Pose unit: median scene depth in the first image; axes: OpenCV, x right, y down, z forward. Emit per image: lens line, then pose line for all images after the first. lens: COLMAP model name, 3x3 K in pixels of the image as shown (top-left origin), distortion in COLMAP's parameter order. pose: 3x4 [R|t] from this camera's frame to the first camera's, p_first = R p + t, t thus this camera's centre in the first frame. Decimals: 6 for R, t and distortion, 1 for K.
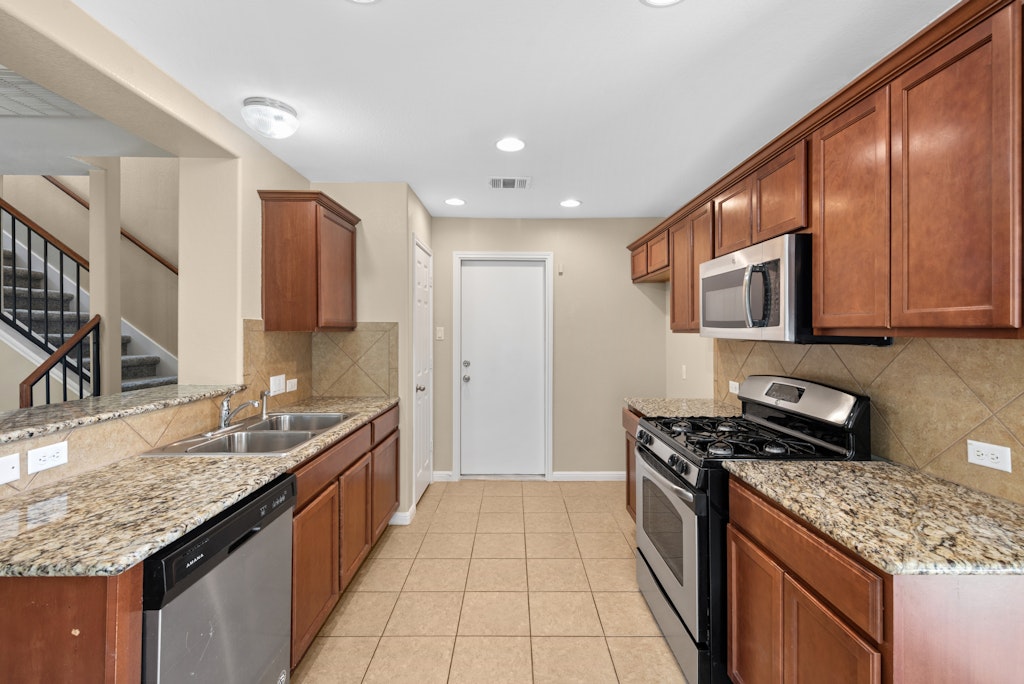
lens RADIAL K [[433.2, 0, 515.6], [0, 433.2, 332.6], [0, 0, 1]] dist [0.008261, -0.001478]
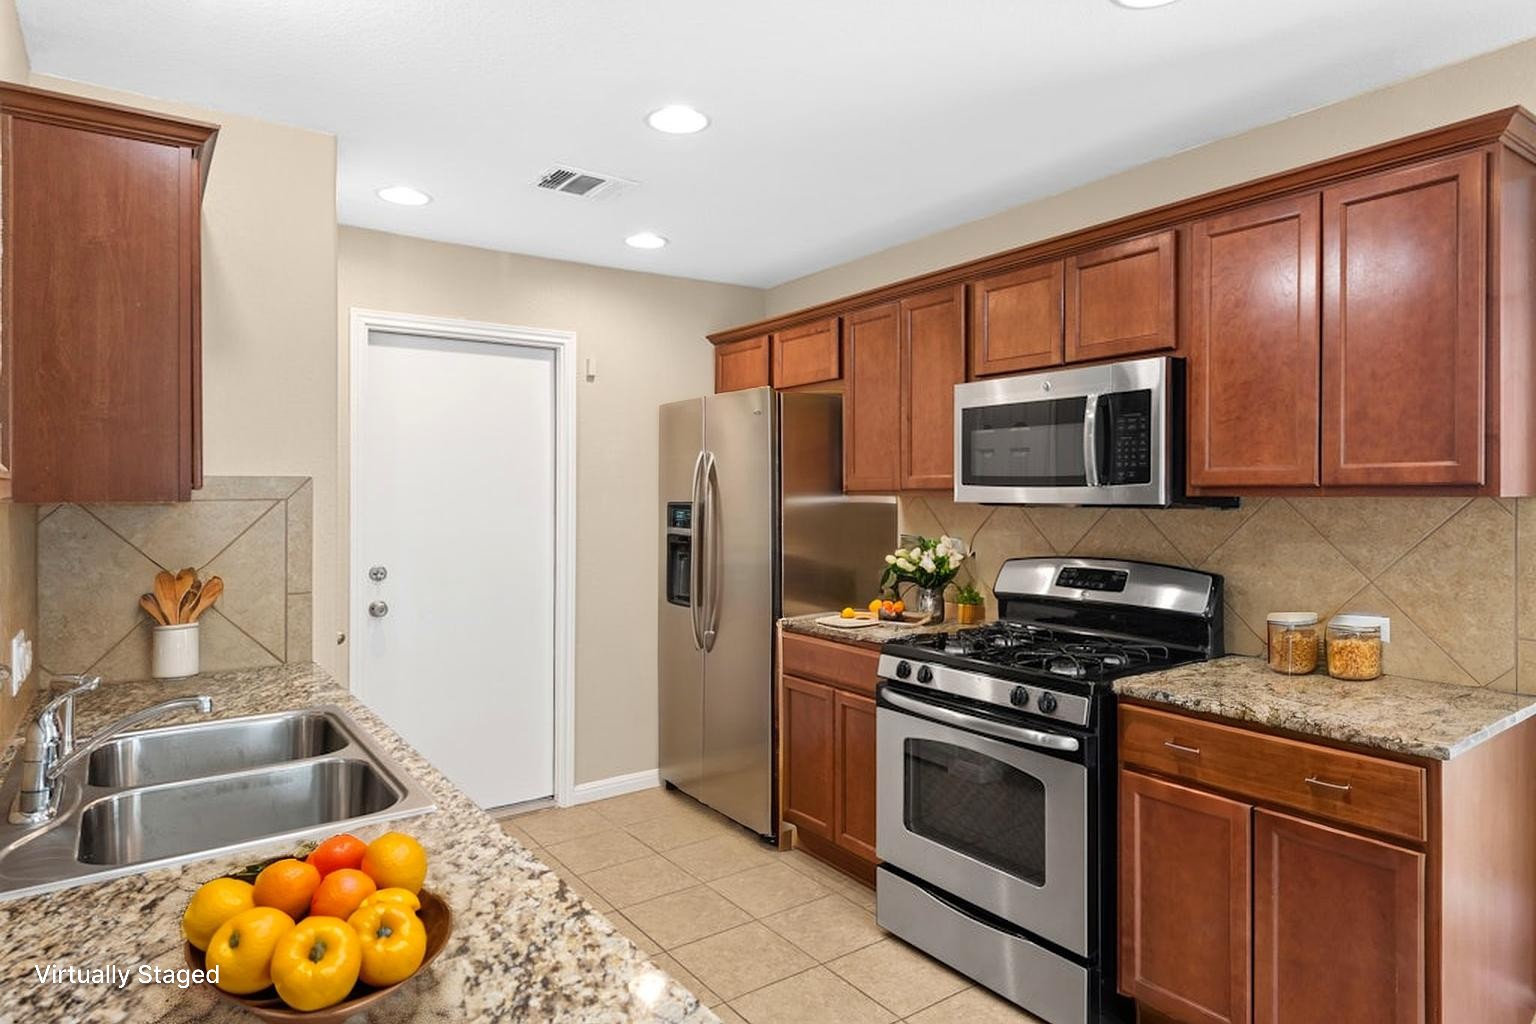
lens RADIAL K [[888.7, 0, 764.1], [0, 888.7, 504.7], [0, 0, 1]] dist [0.008533, 0.000217]
pose [[0.824669, -0.015909, 0.565393, -0.828906], [0.011860, 0.999871, 0.010835, -0.004846], [-0.565492, -0.002229, 0.824751, 0.168106]]
